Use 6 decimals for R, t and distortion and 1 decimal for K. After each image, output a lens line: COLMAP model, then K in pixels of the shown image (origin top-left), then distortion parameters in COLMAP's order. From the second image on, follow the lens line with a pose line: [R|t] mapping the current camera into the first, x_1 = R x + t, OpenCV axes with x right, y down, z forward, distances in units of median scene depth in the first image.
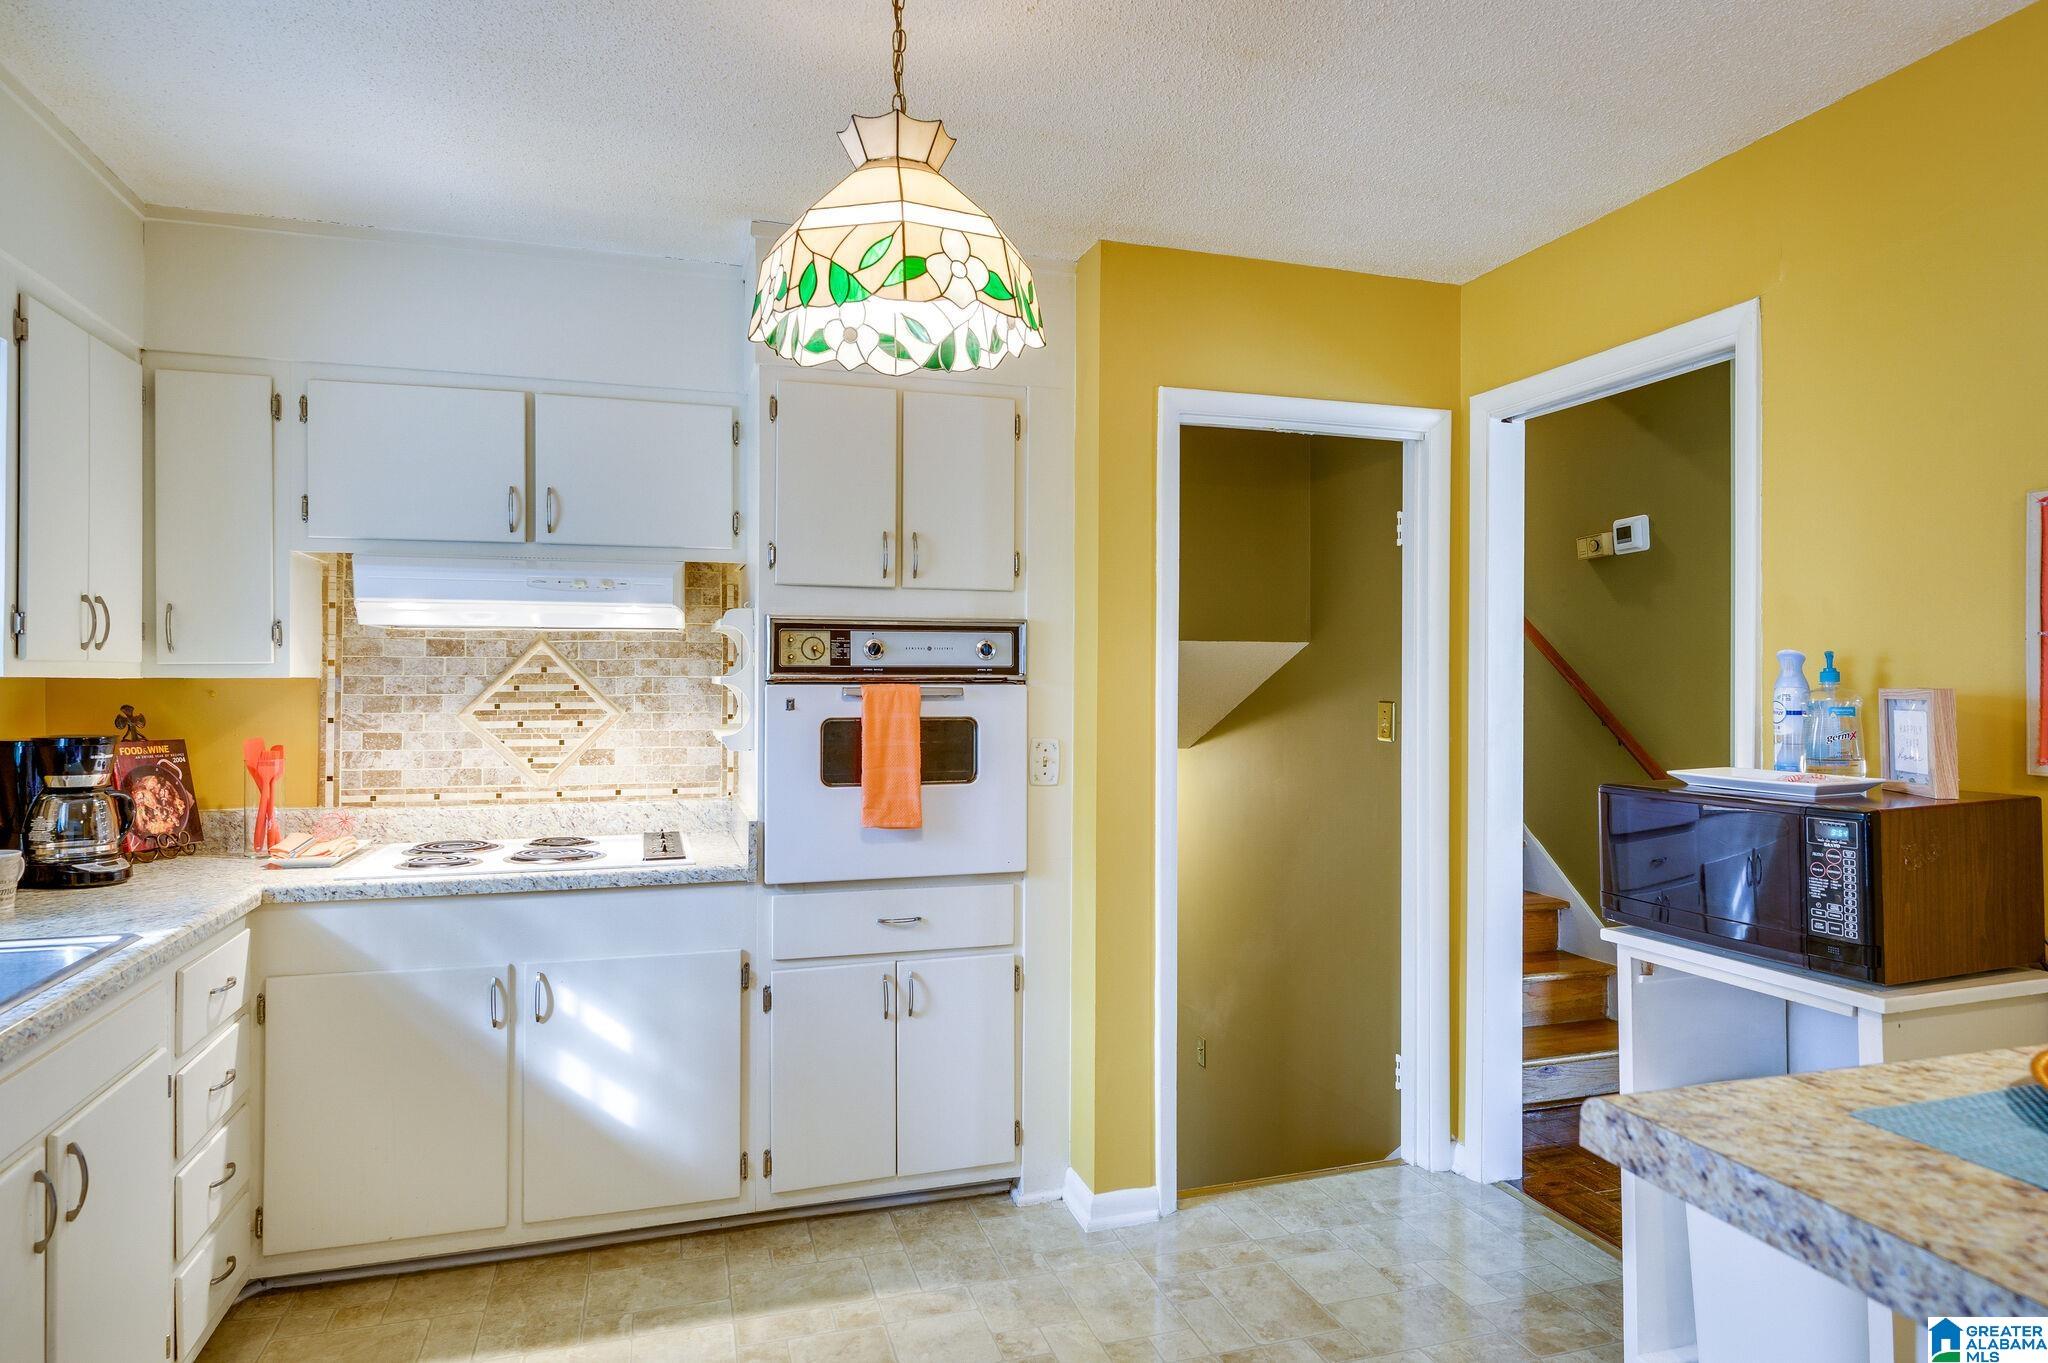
lens RADIAL K [[1150.6, 0, 1018.8], [0, 1150.6, 682.1], [0, 0, 1]] dist [0.000265, -0.000725]
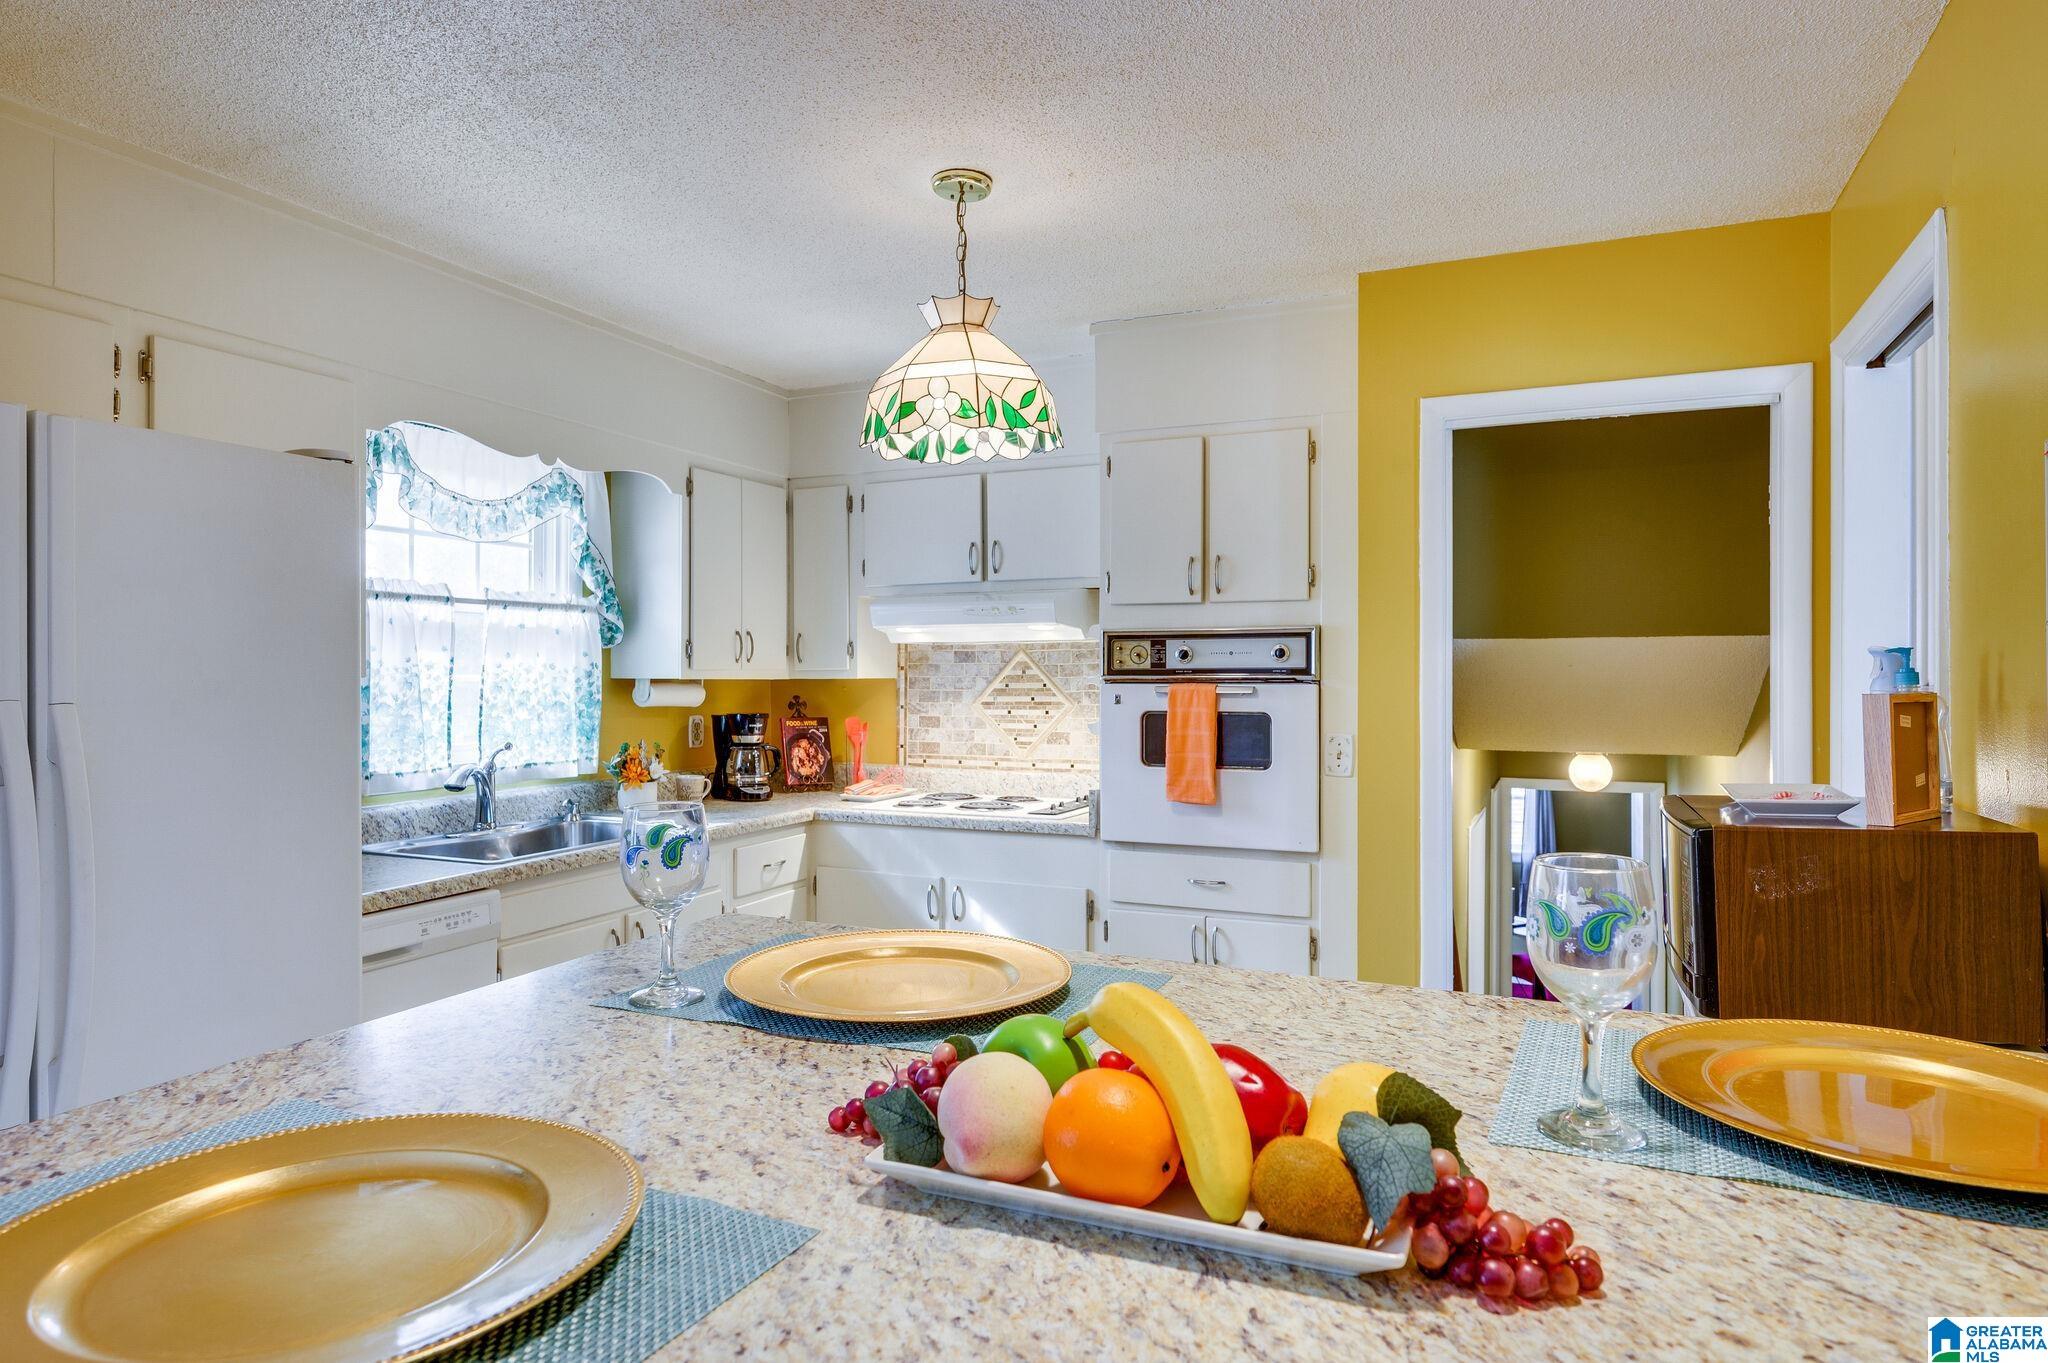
lens RADIAL K [[1150.6, 0, 1026.7], [0, 1150.6, 675.1], [0, 0, 1]] dist [0.000265, -0.000725]
pose [[0.760064, -0.002815, -0.649842, 0.532464], [0.000993, 0.999994, -0.003171, -0.003364], [0.649847, 0.001765, 0.760063, -0.024851]]
